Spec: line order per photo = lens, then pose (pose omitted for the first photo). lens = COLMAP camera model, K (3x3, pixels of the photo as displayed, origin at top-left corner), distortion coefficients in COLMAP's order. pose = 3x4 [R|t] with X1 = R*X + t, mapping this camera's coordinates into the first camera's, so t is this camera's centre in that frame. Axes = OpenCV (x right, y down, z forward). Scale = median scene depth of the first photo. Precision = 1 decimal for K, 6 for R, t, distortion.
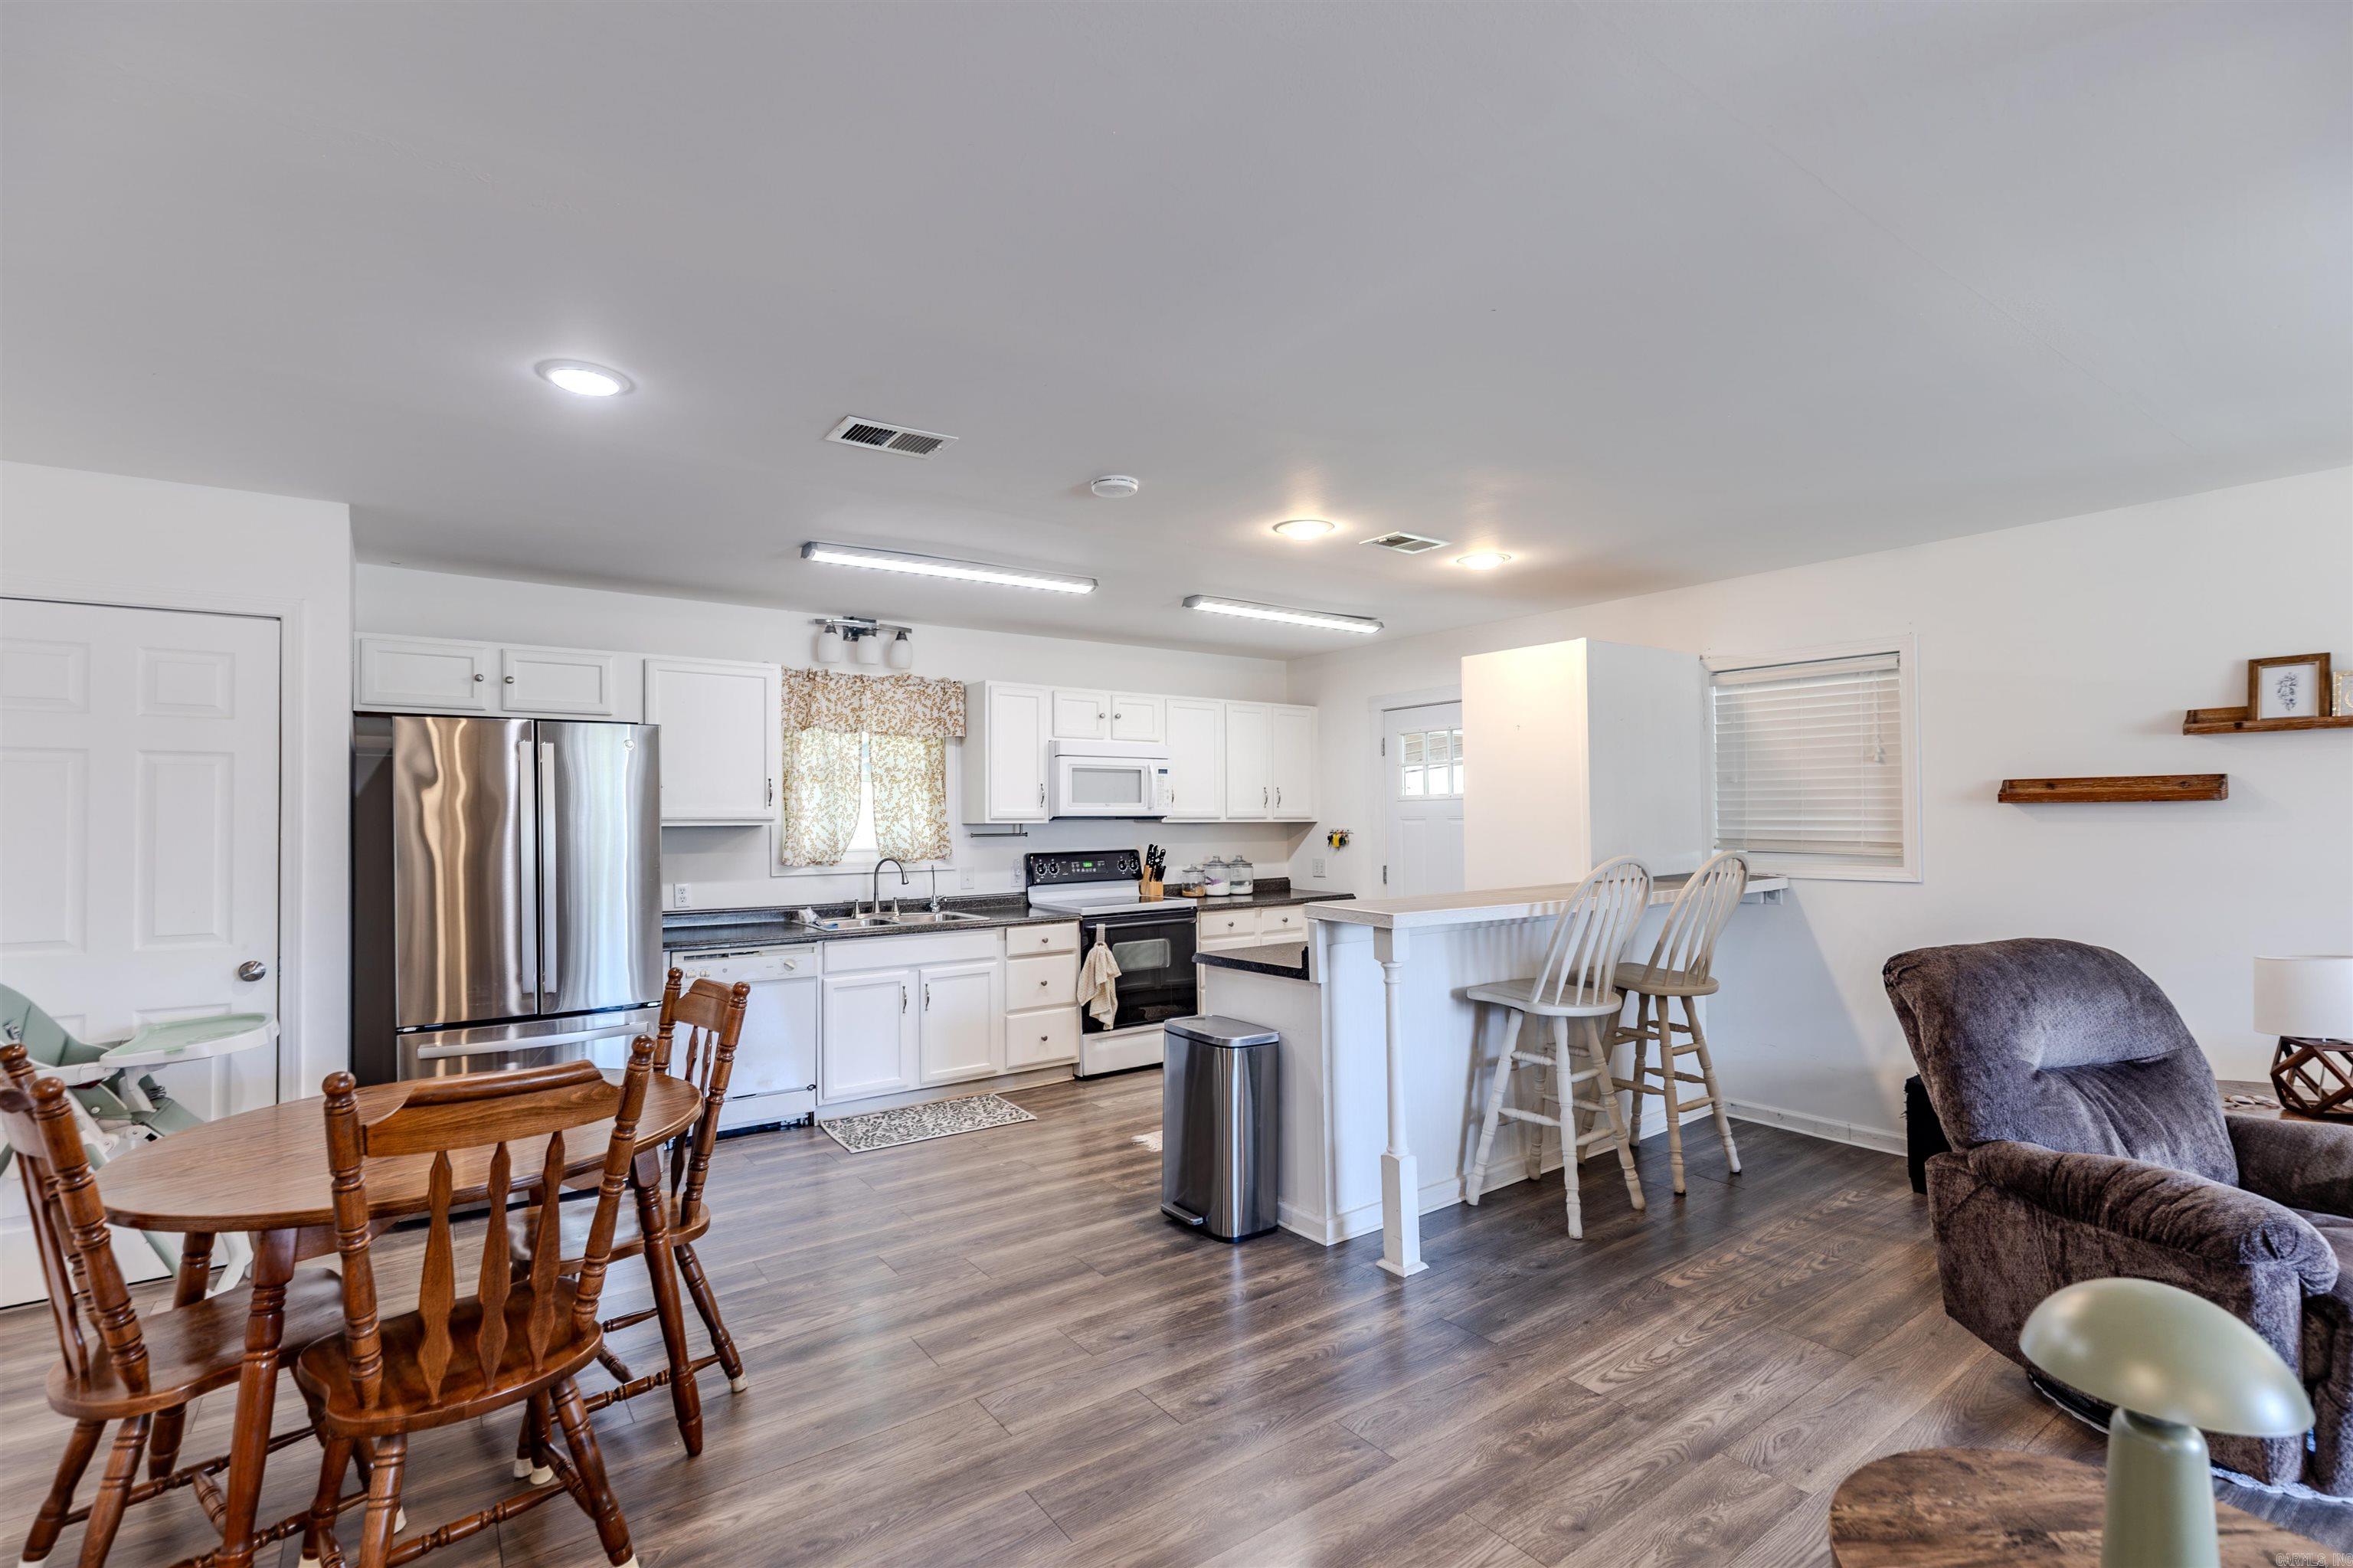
lens RADIAL K [[1074.1, 0, 1164.4], [0, 1074.1, 802.6], [0, 0, 1]] dist [0.000043, -0.000477]
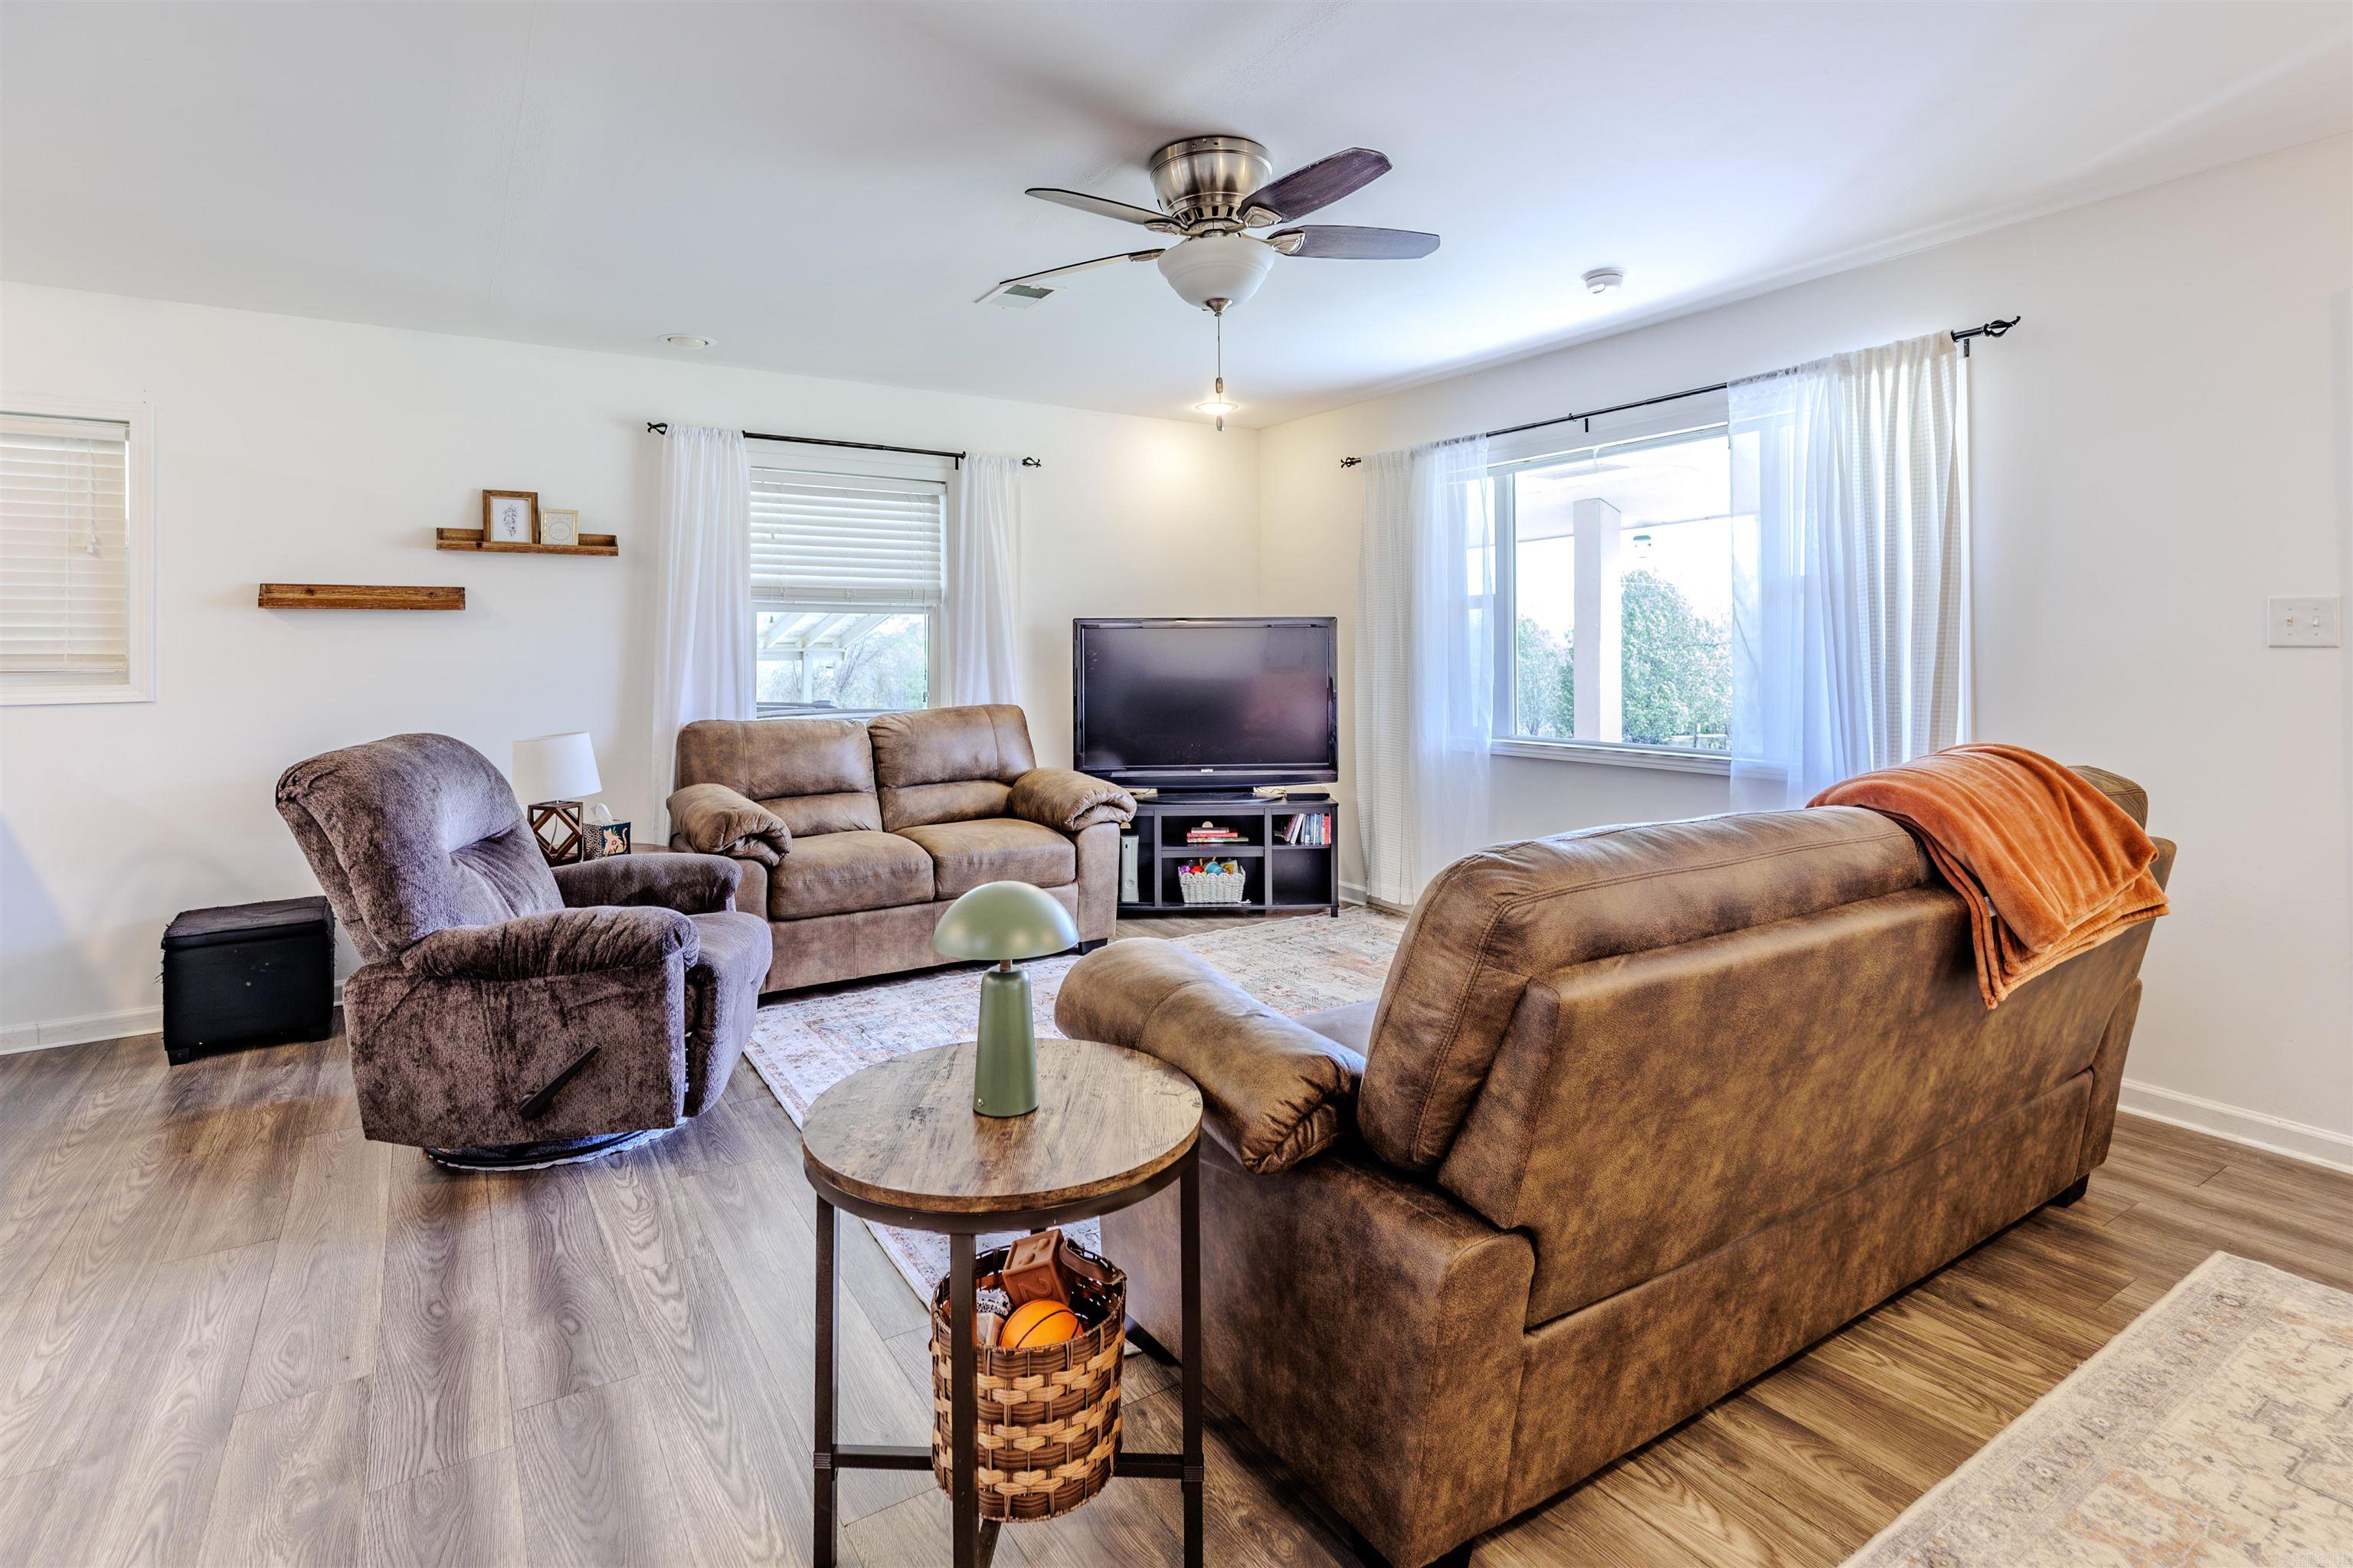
lens RADIAL K [[1152.2, 0, 1171.1], [0, 1152.2, 625.8], [0, 0, 1]] dist [0.001439, 0.000062]
pose [[0.044710, 0.025932, 0.998663, -0.127987], [-0.007510, 0.999644, -0.025621, 0.025946], [-0.998972, -0.006355, 0.044889, 0.132279]]
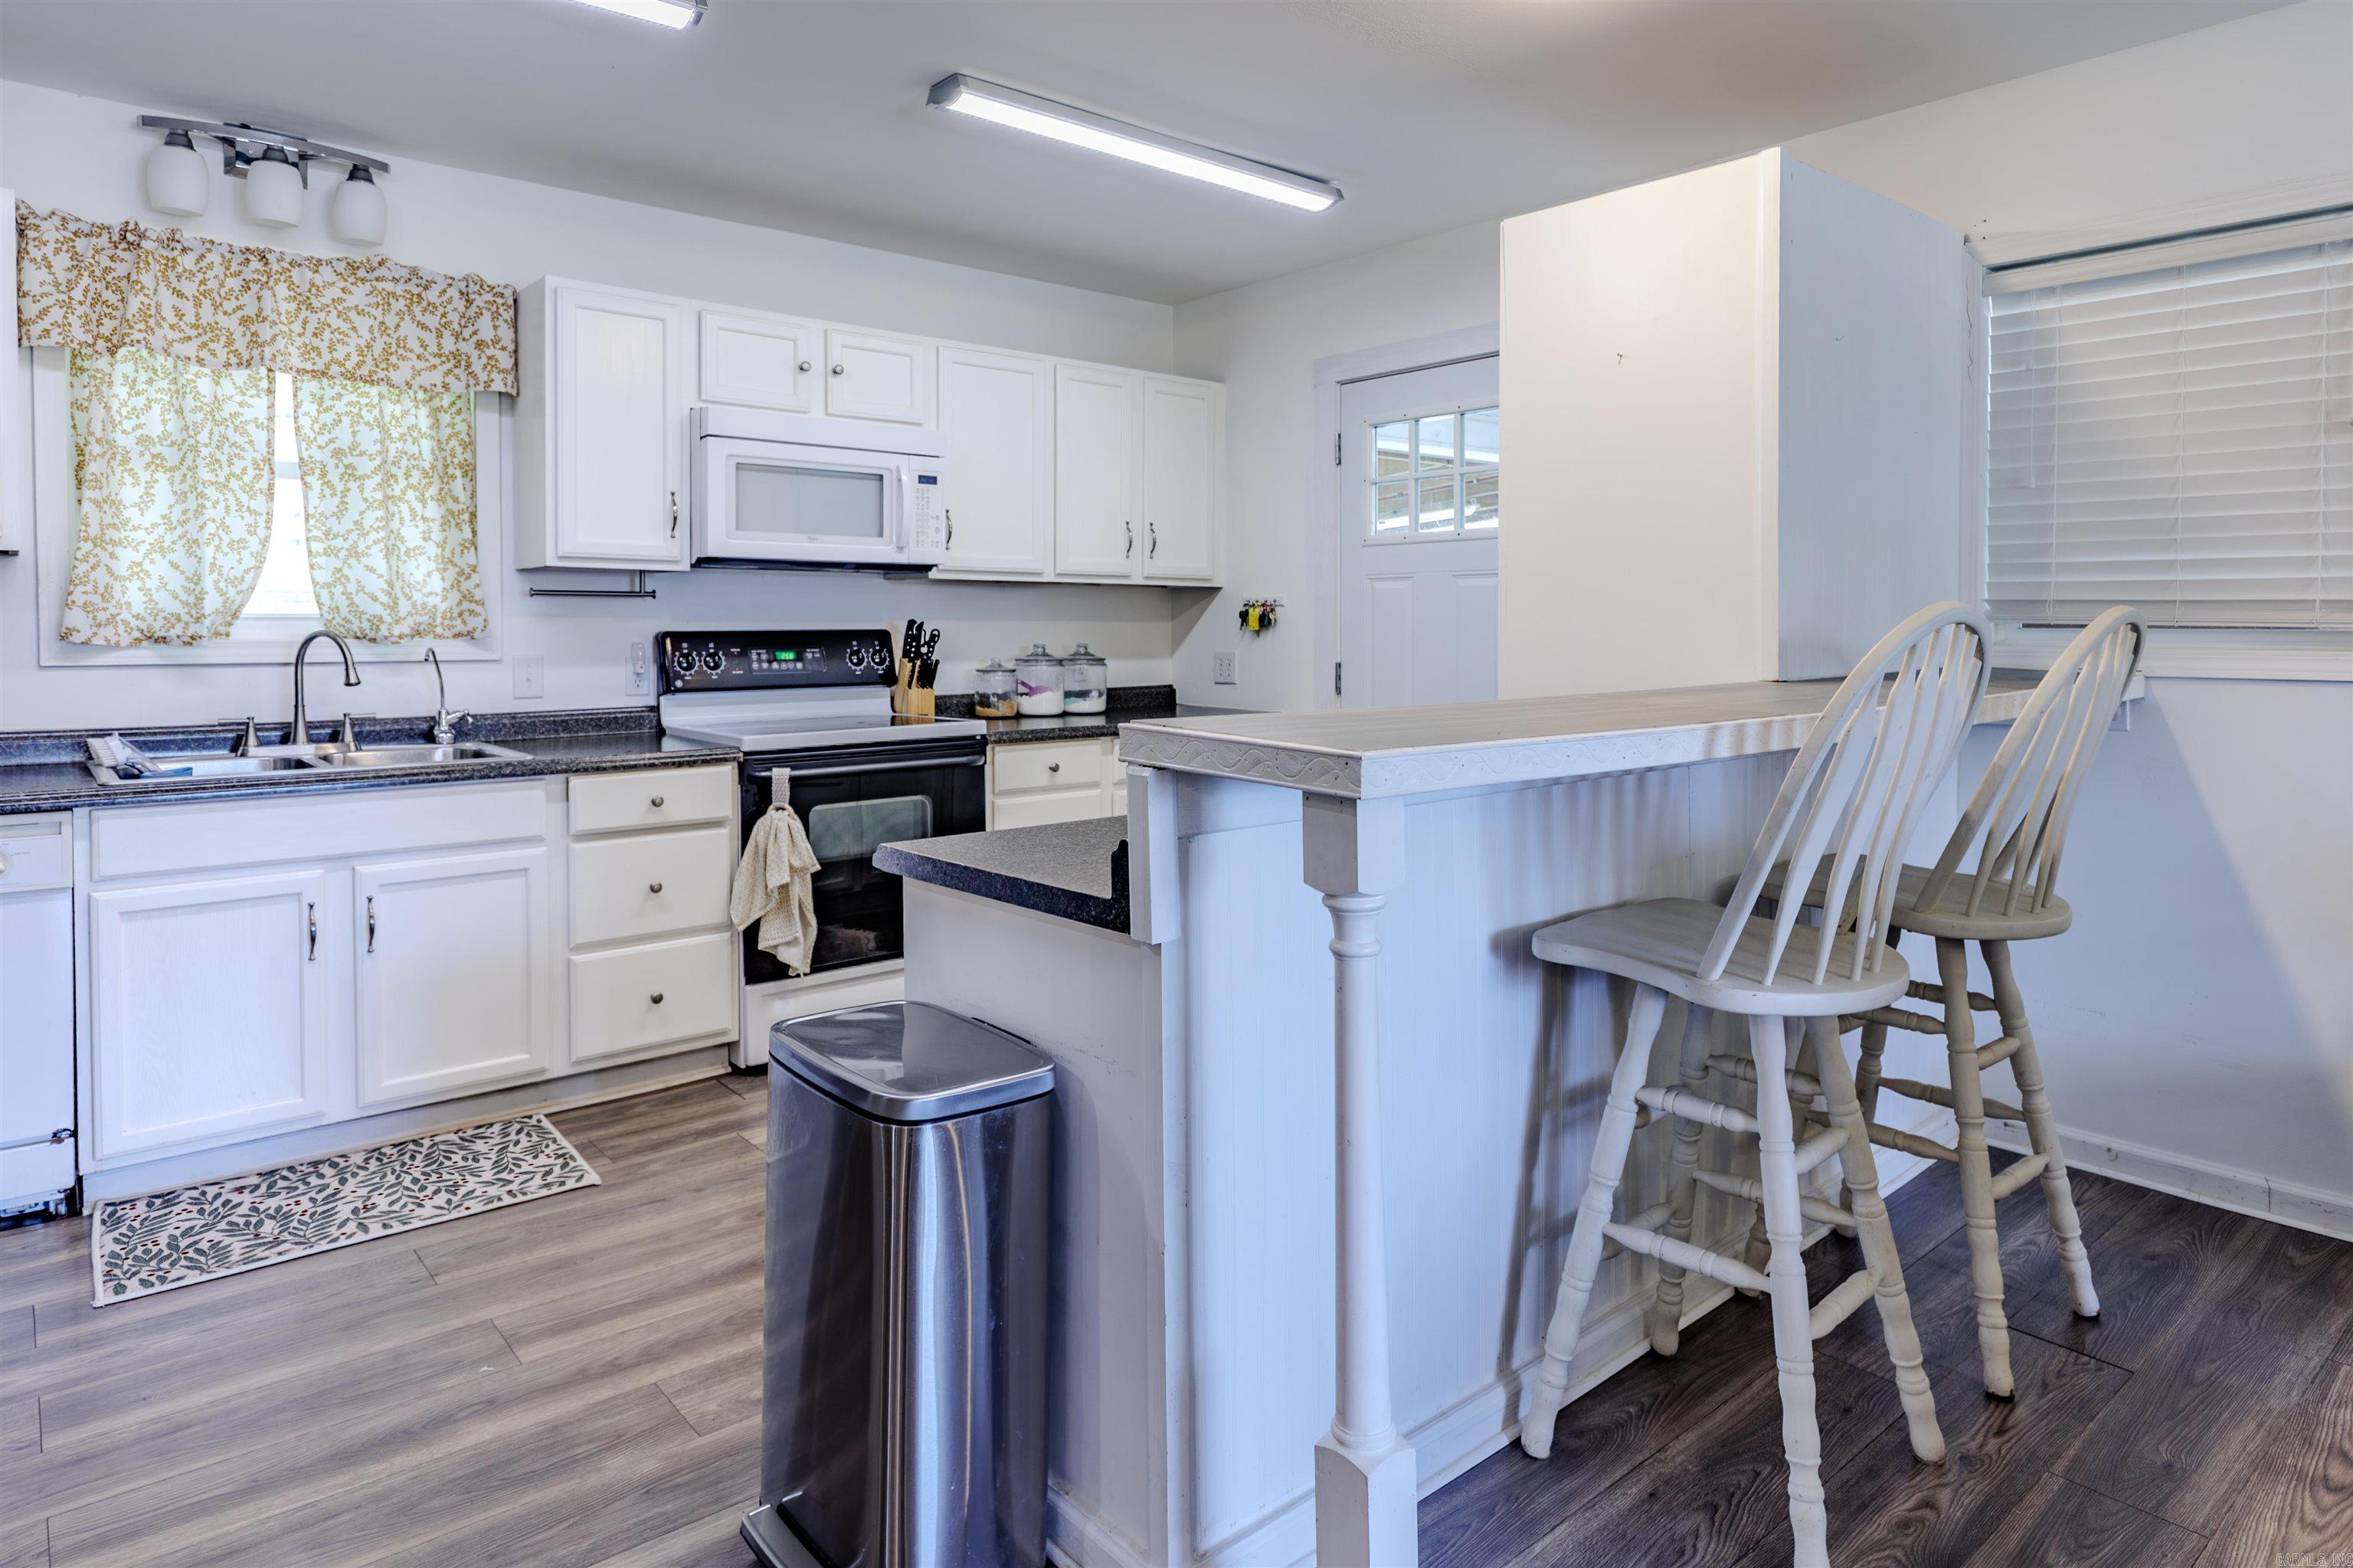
lens RADIAL K [[1378.8, 0, 1197.6], [0, 1378.8, 657.4], [0, 0, 1]] dist [-0.002937, 0.001090]
pose [[0.994960, 0.007773, 0.099969, 0.074845], [-0.011527, 0.999248, 0.037026, 0.037429], [-0.099606, -0.037992, 0.994301, 0.364005]]
